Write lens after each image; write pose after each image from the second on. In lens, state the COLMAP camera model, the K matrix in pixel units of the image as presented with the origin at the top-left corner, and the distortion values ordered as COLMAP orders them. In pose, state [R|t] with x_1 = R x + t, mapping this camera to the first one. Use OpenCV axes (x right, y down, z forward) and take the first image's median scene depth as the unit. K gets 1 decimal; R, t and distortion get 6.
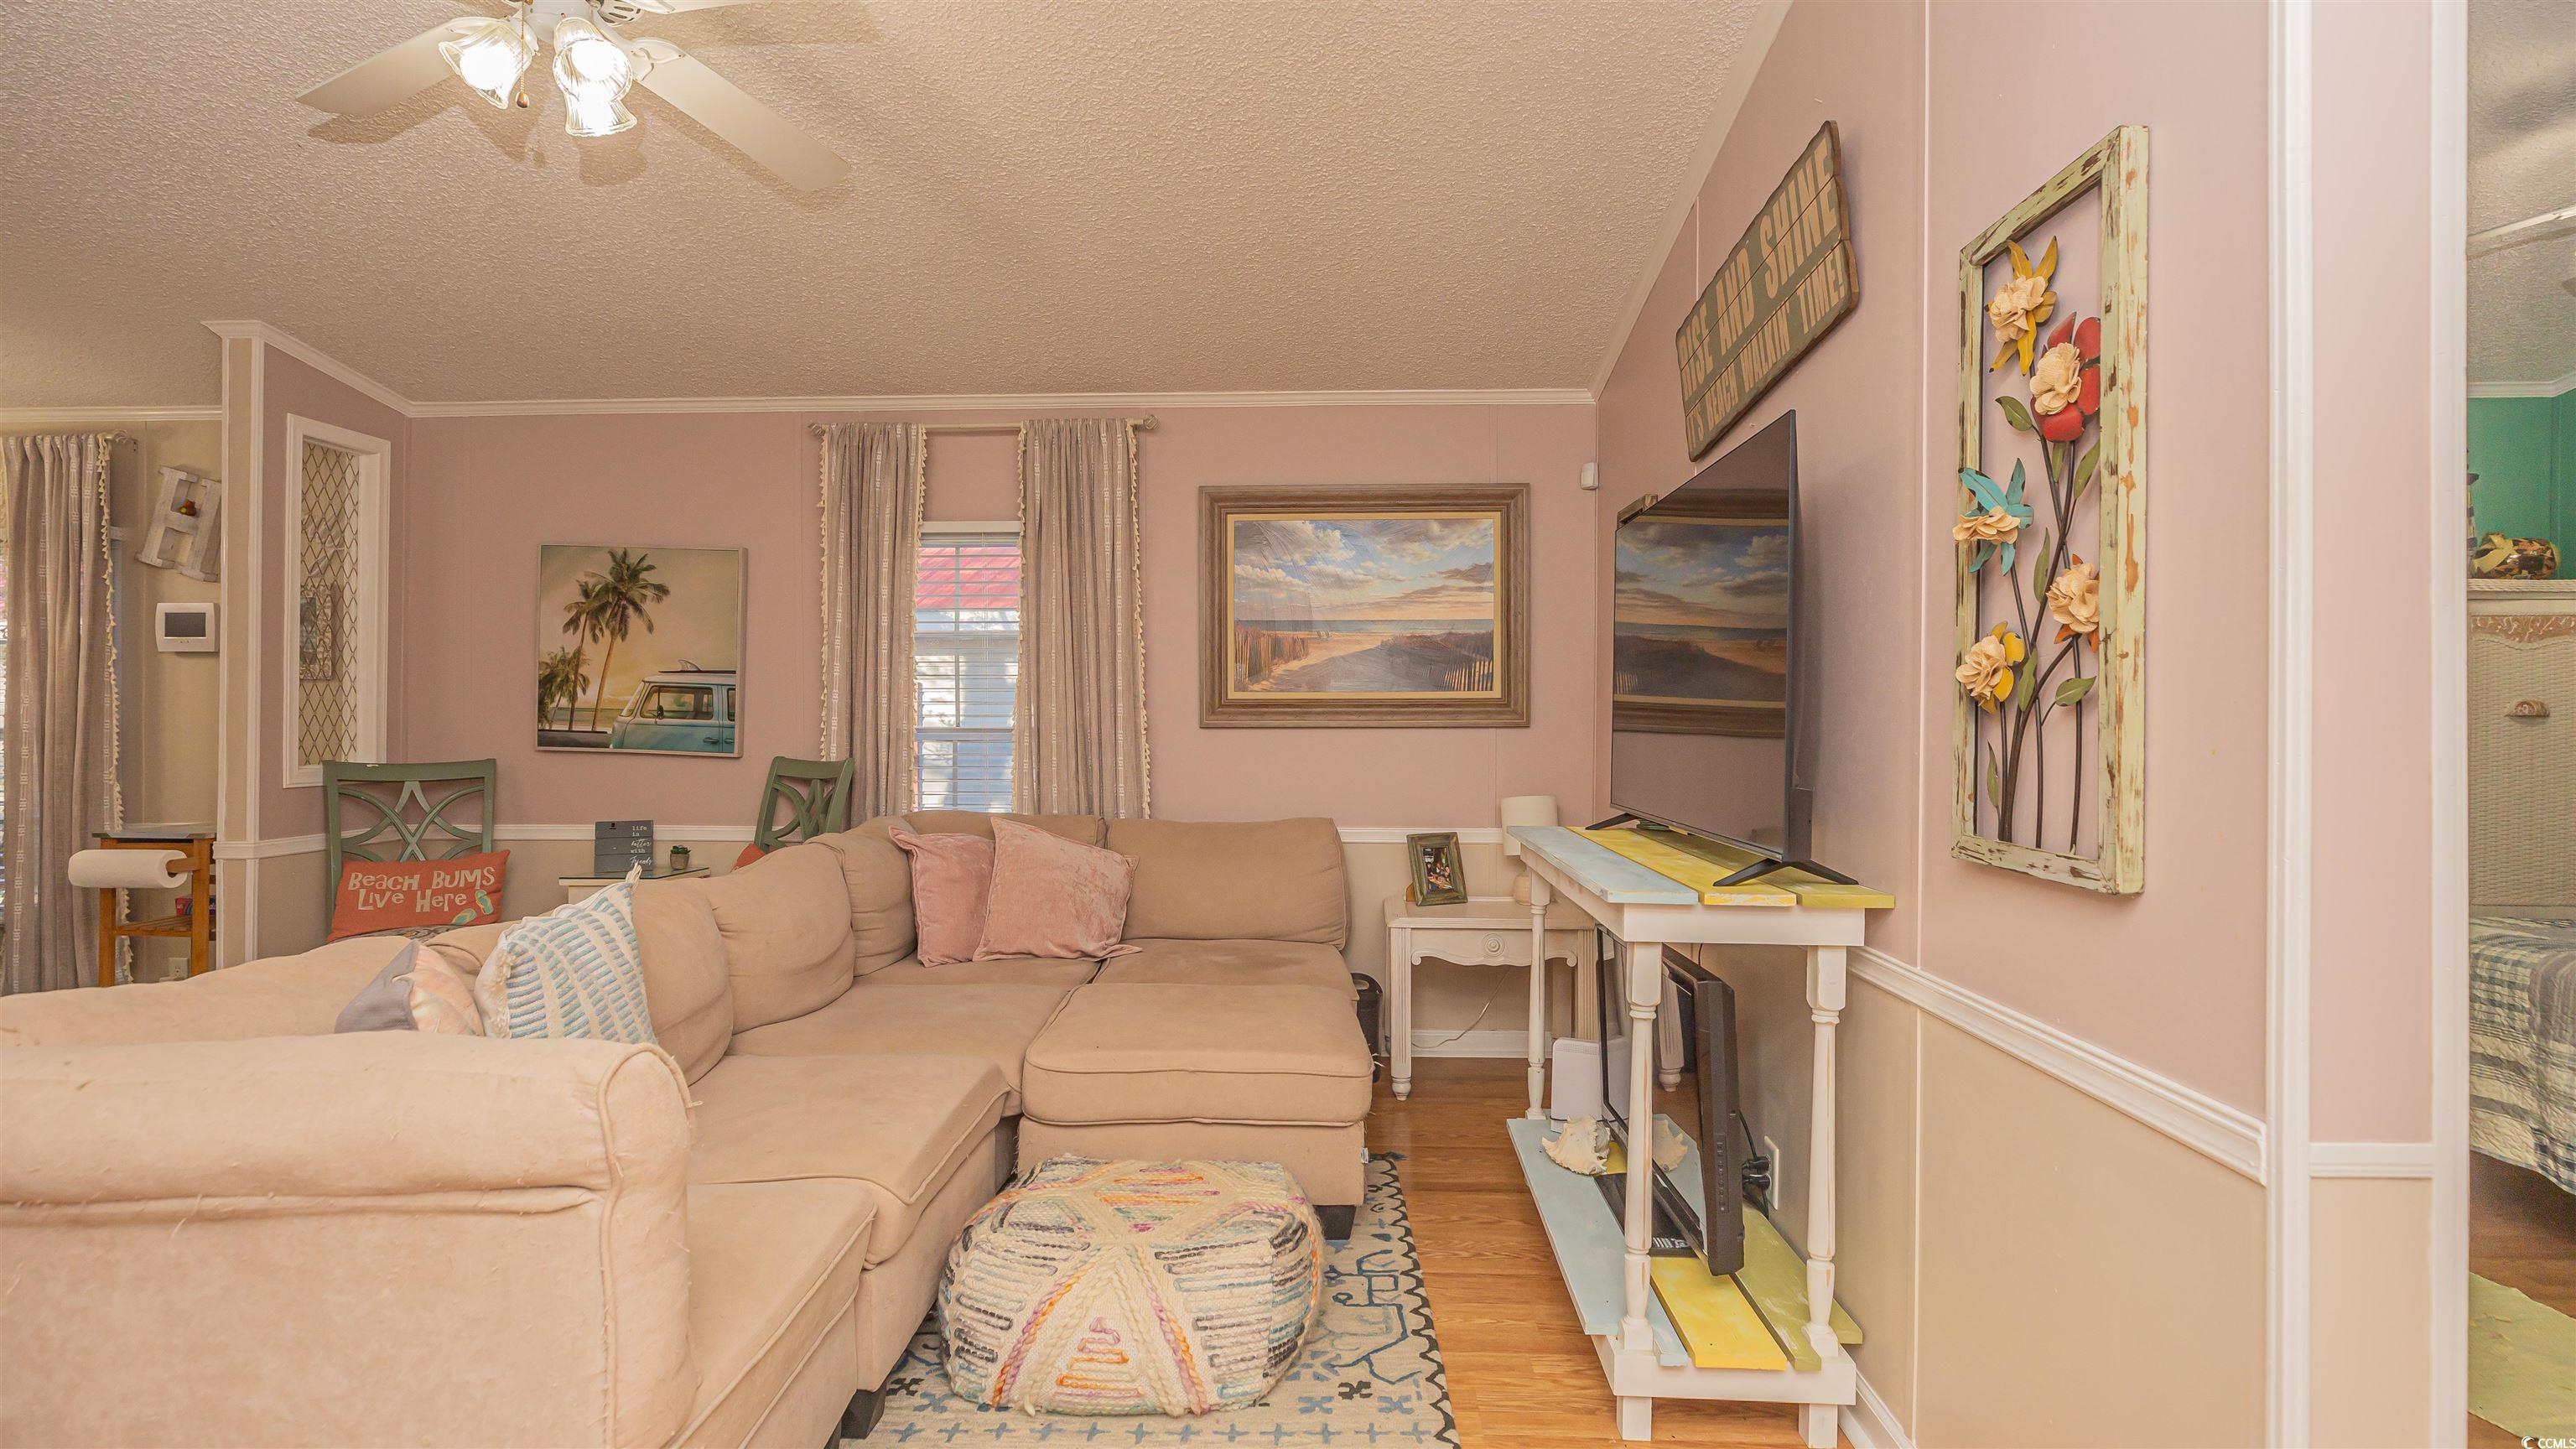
lens RADIAL K [[1245.7, 0, 1294.3], [0, 1245.7, 716.4], [0, 0, 1]] dist [-0.003719, -0.000257]
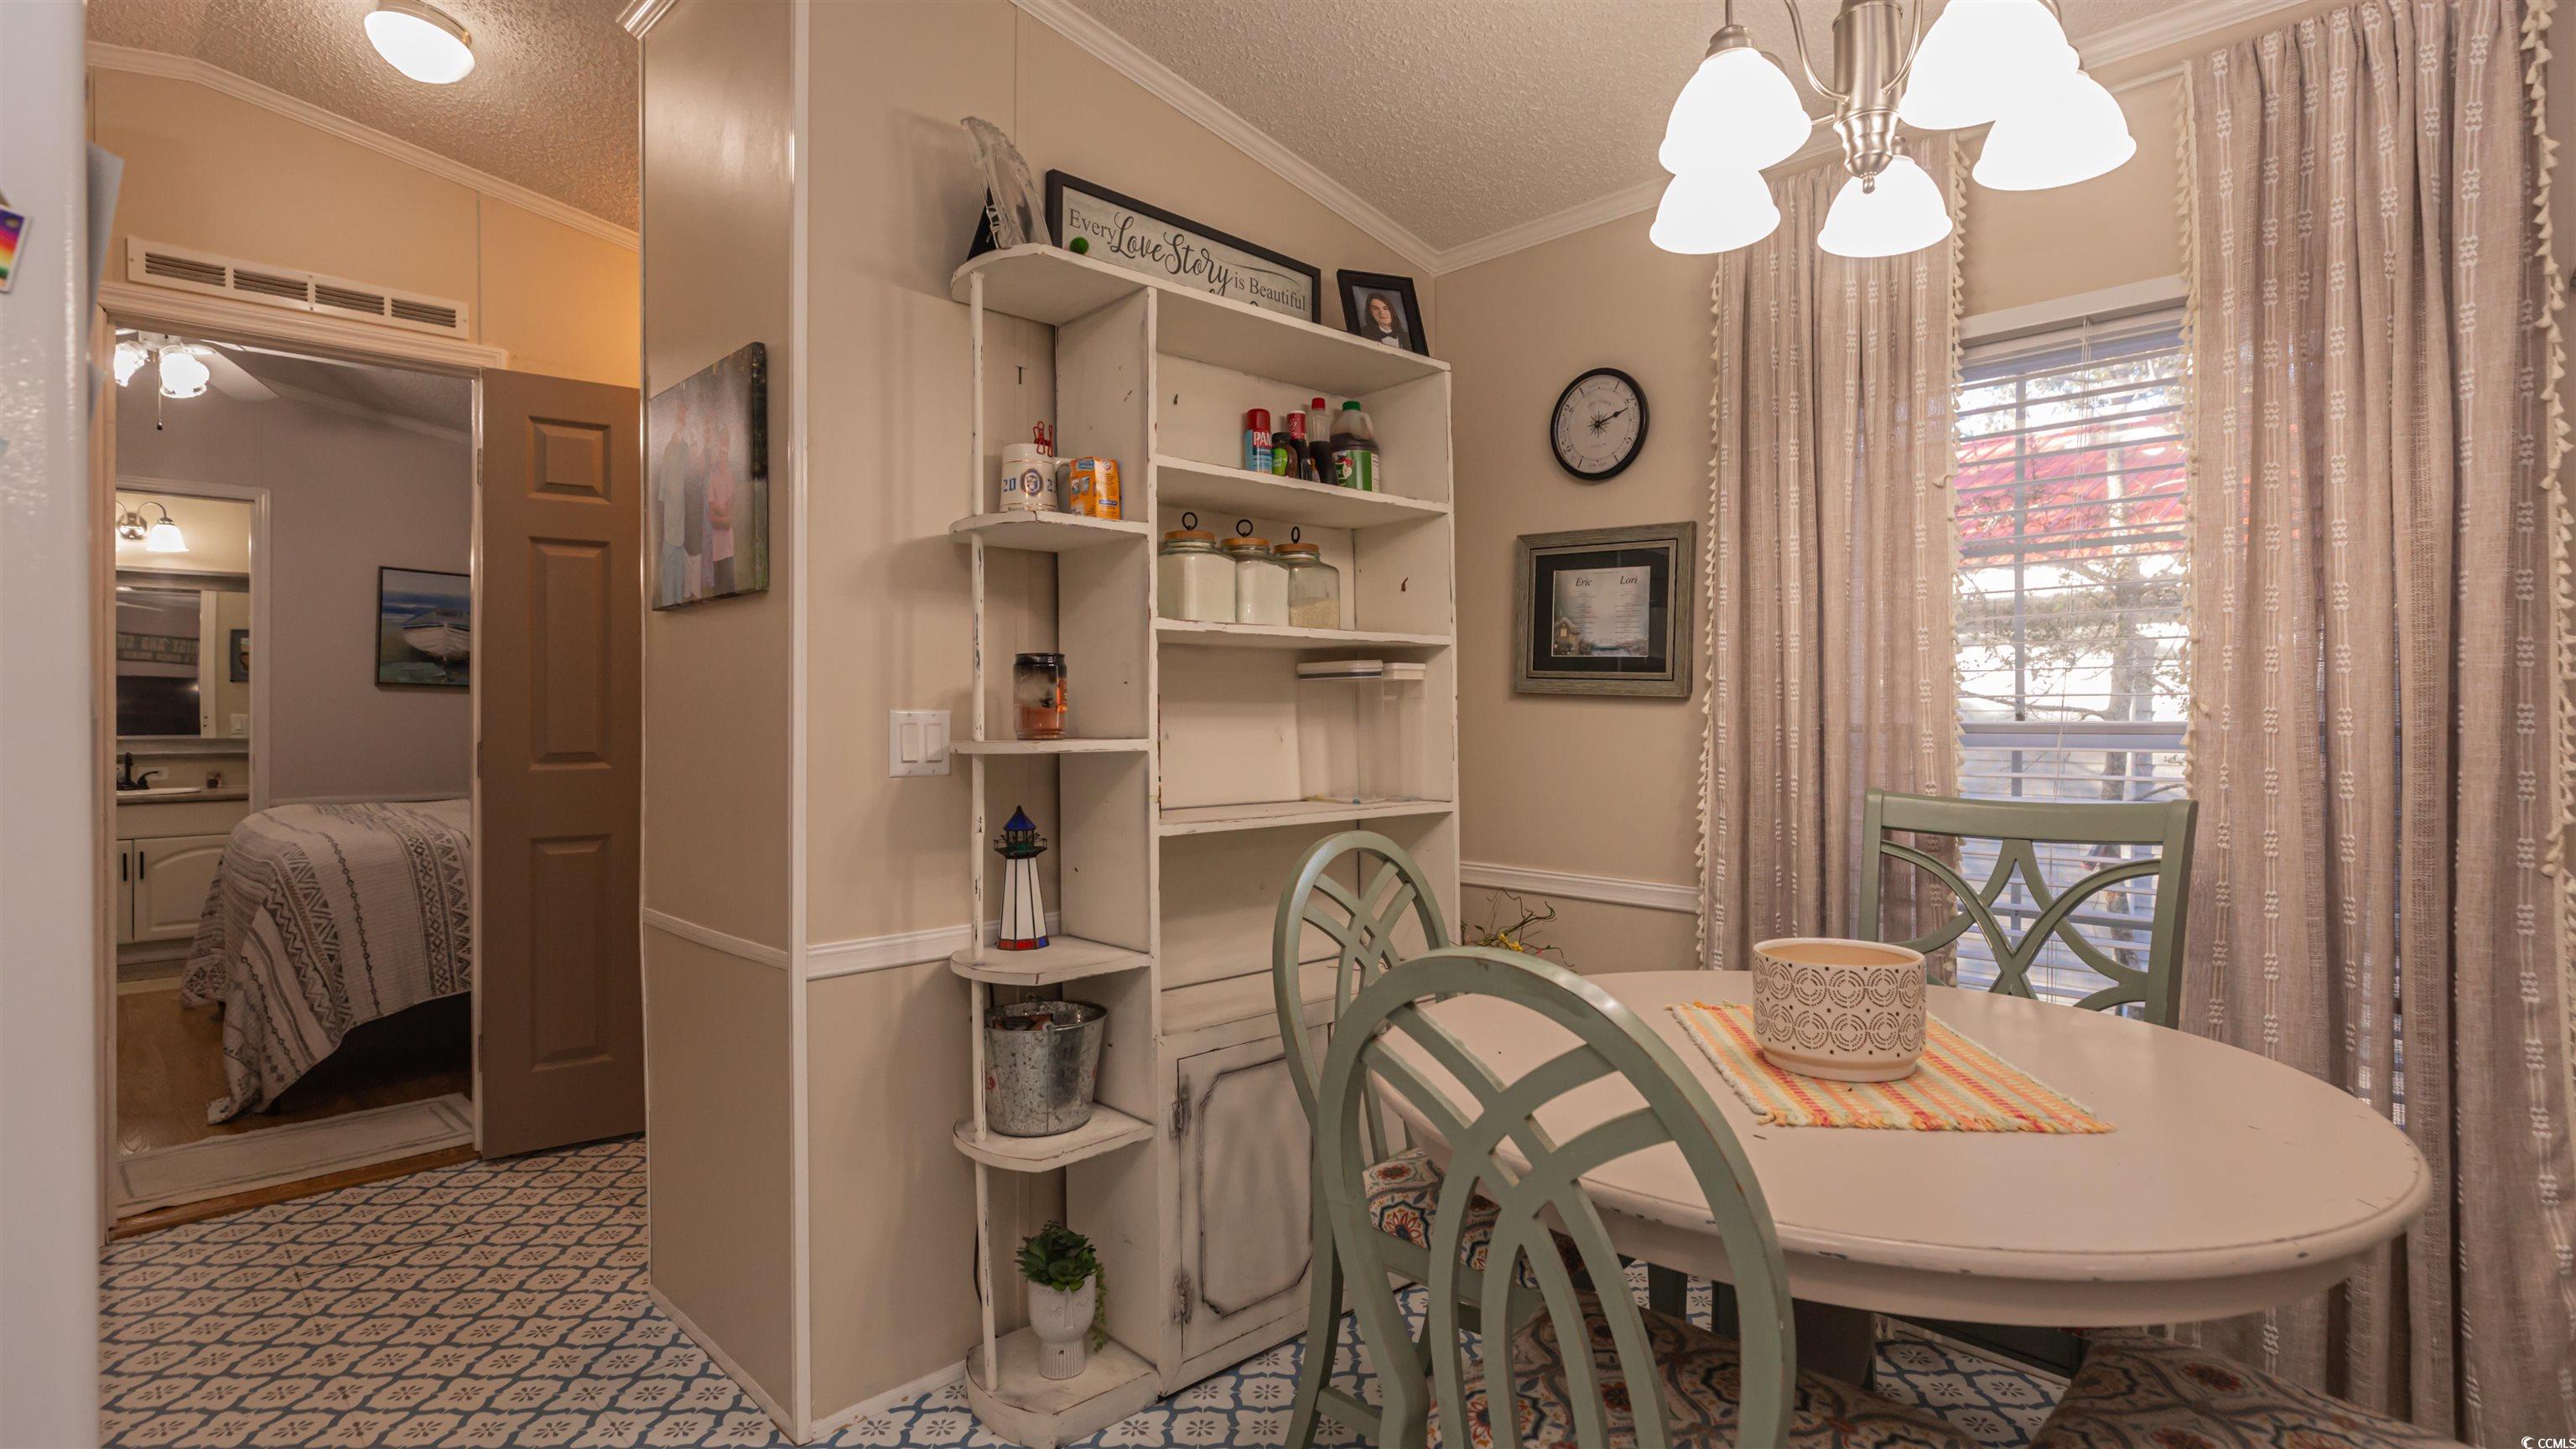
lens RADIAL K [[1245.7, 0, 1294.3], [0, 1245.7, 716.4], [0, 0, 1]] dist [-0.003719, -0.000257]
pose [[0.730886, 0.001272, -0.682498, -1.004339], [0.000229, 0.999998, 0.002110, 0.006347], [0.682499, -0.001699, 0.730884, 0.477921]]
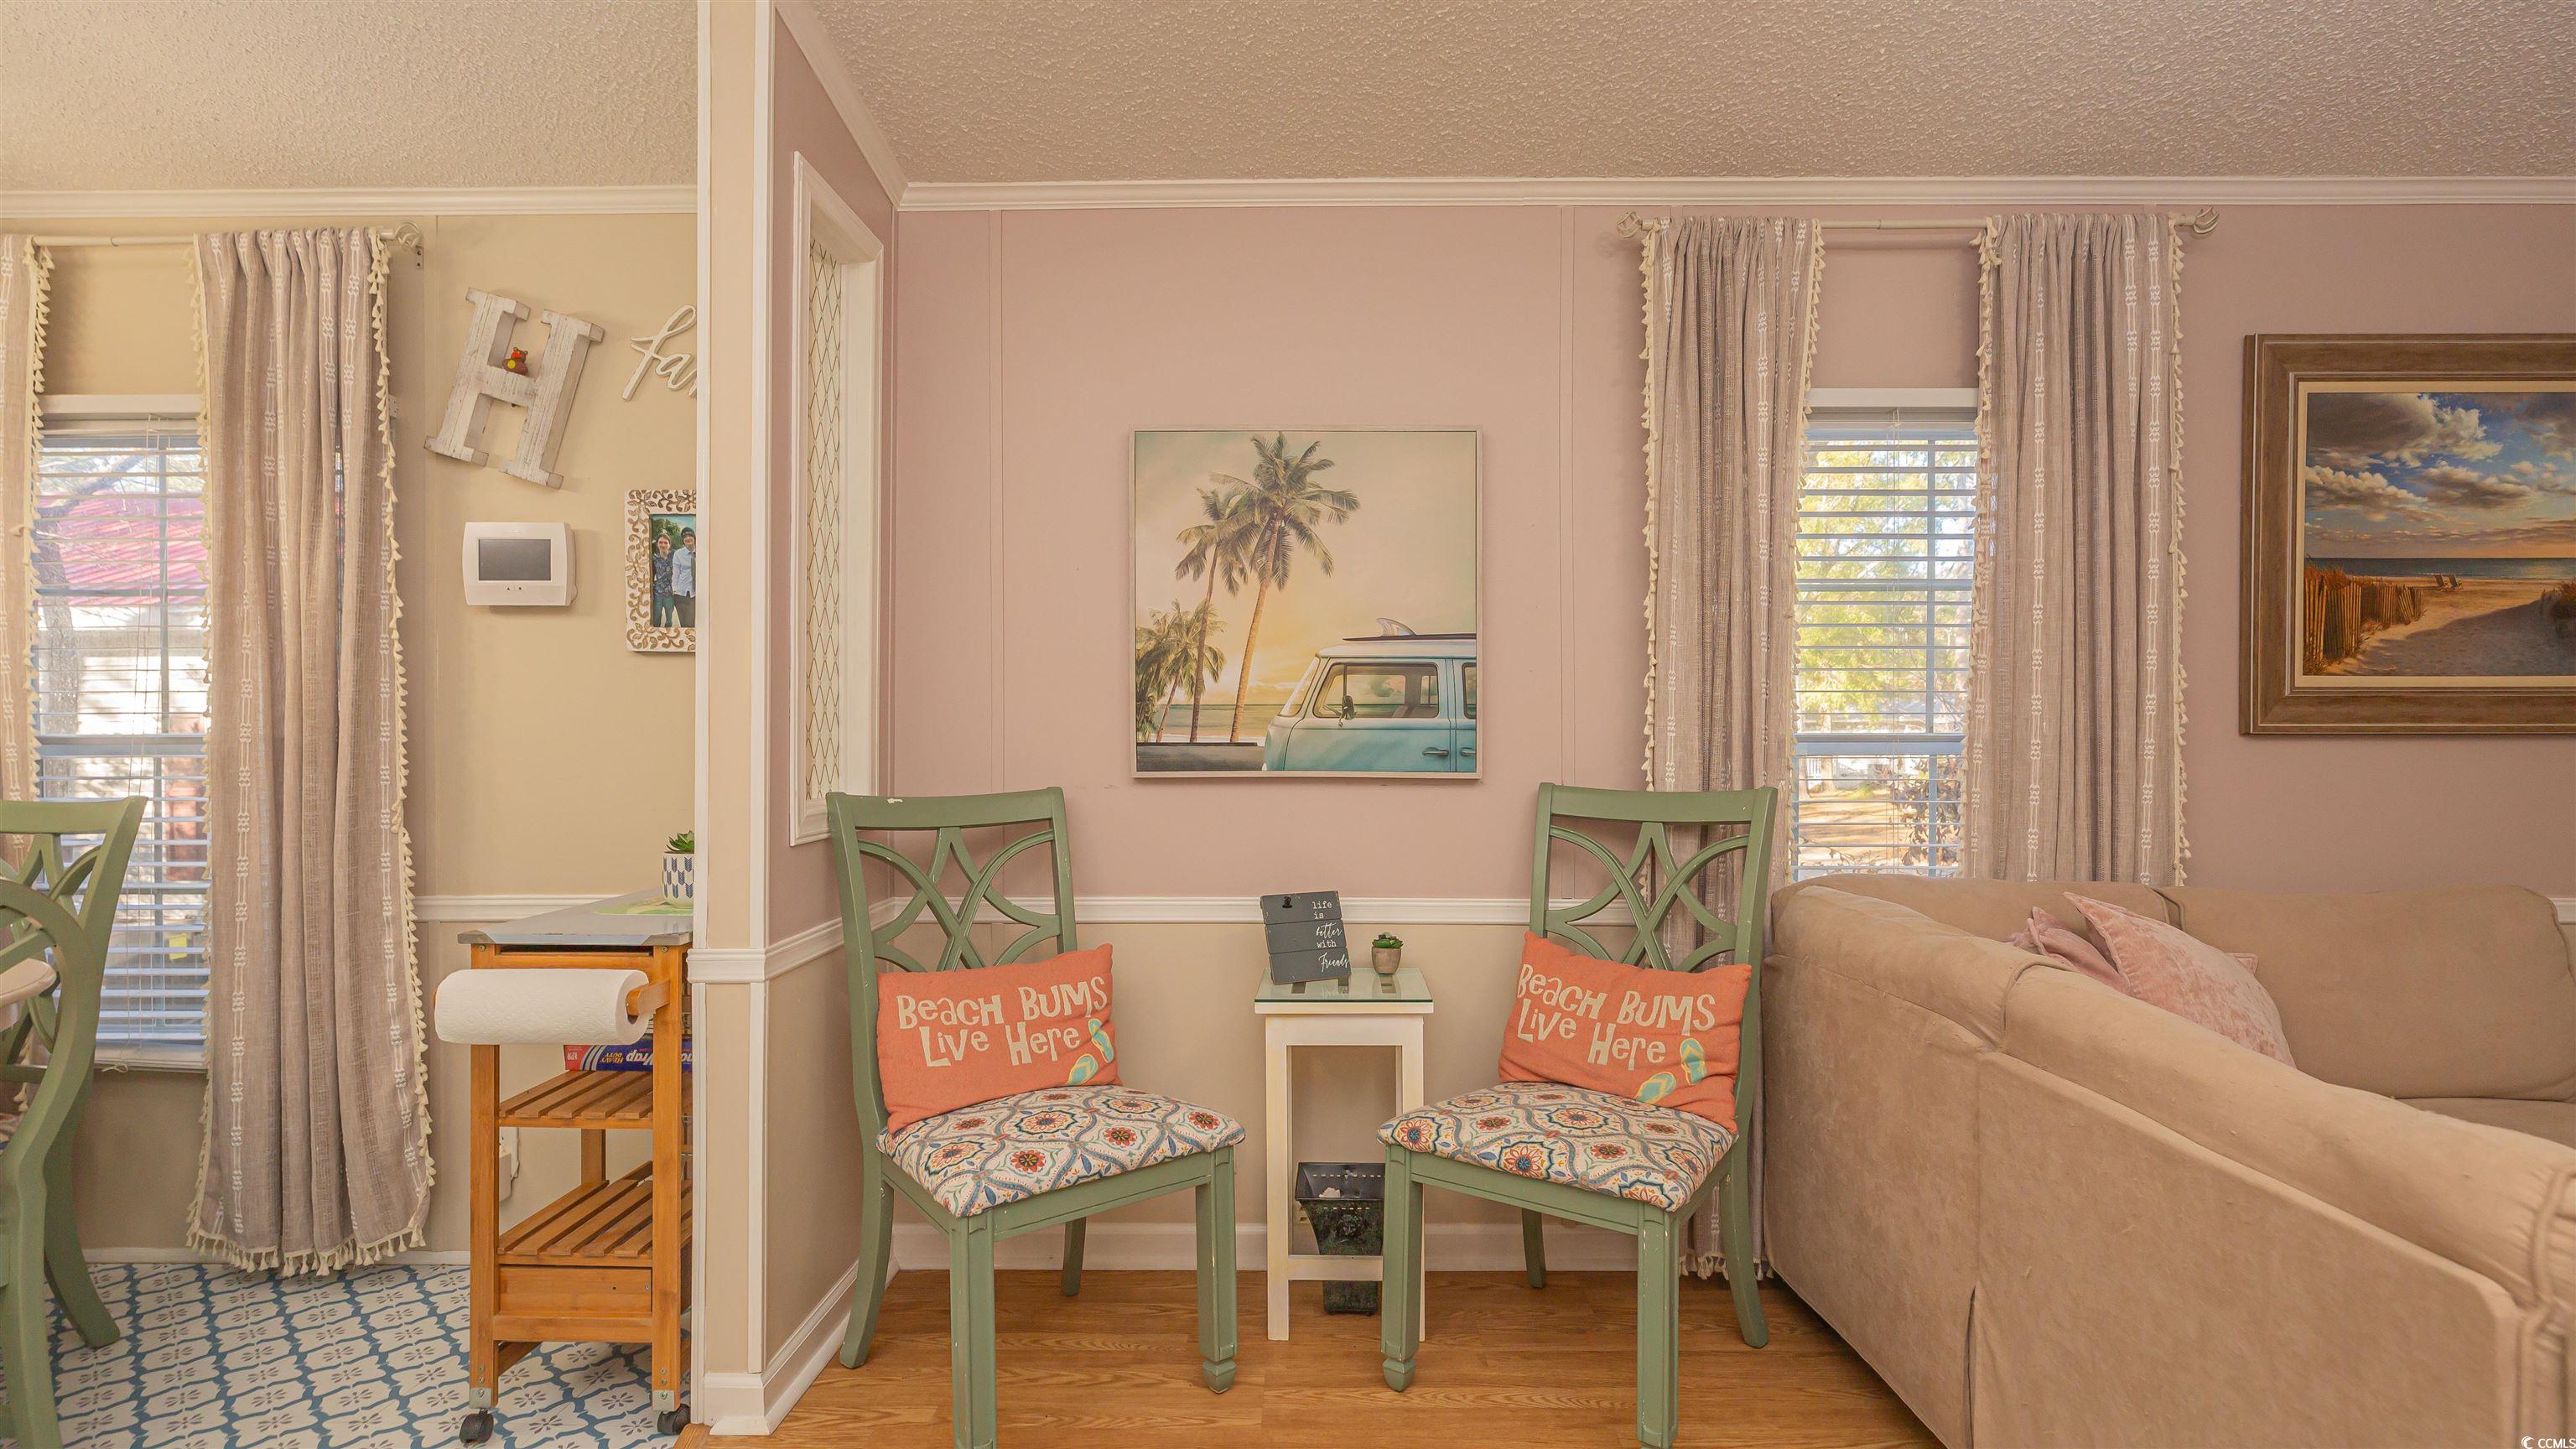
lens RADIAL K [[1232.4, 0, 1285.7], [0, 1232.4, 738.5], [0, 0, 1]] dist [-0.004122, -0.001256]
pose [[0.999557, 0.000106, 0.029761, -0.567883], [-0.000412, 0.999947, 0.010261, 0.005003], [-0.029758, -0.010269, 0.999504, 0.422229]]
